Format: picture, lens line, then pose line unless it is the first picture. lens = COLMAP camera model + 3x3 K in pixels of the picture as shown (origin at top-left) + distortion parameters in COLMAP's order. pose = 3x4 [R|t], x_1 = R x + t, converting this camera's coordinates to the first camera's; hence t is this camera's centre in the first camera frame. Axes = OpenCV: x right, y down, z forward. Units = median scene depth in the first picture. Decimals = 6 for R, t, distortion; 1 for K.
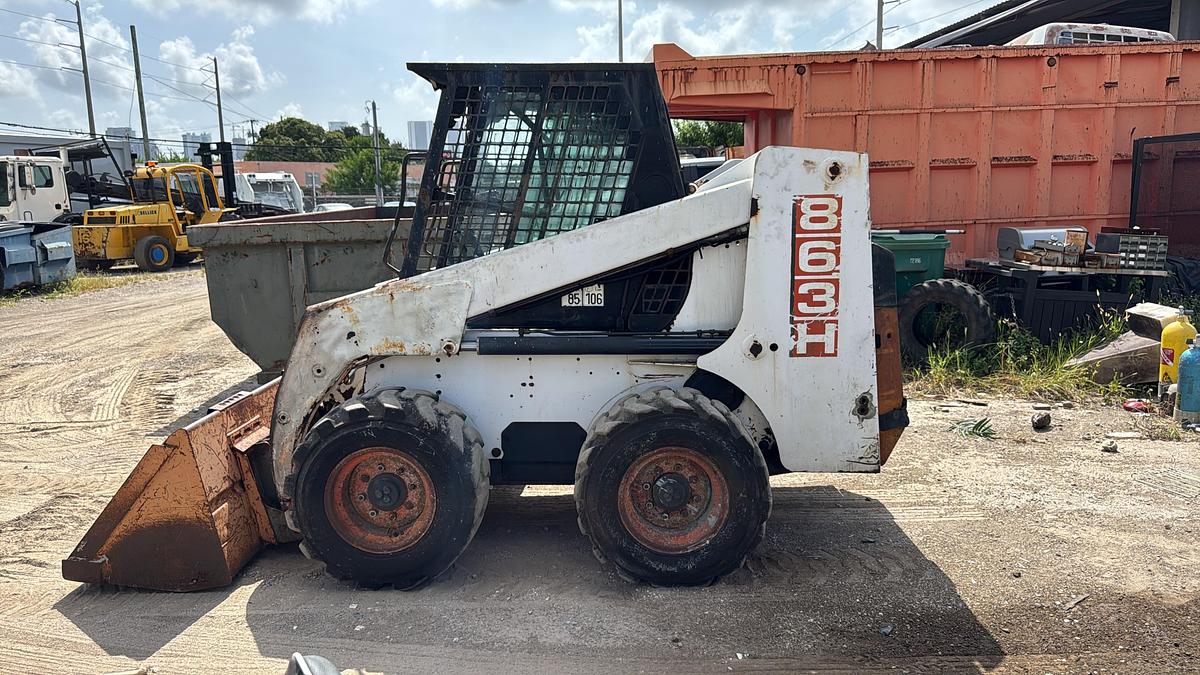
lens RADIAL K [[853.3, 0, 574.4], [0, 853.3, 350.0], [0, 0, 1]] dist [0.032593, -0.049587]
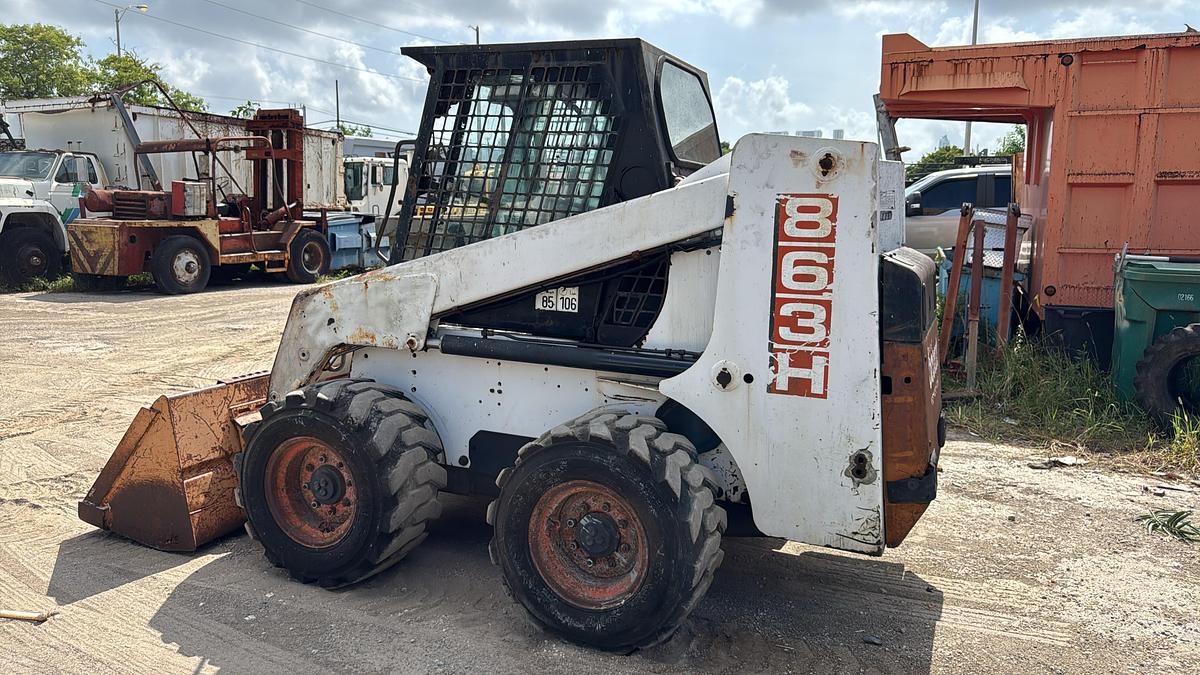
lens RADIAL K [[853.3, 0, 591.9], [0, 853.3, 330.0], [0, 0, 1]] dist [0.032593, -0.049587]
pose [[0.930743, 0.085425, -0.355557, 0.375683], [-0.097219, 0.995144, -0.015401, -0.021916], [0.352515, 0.048901, 0.934528, 0.181922]]
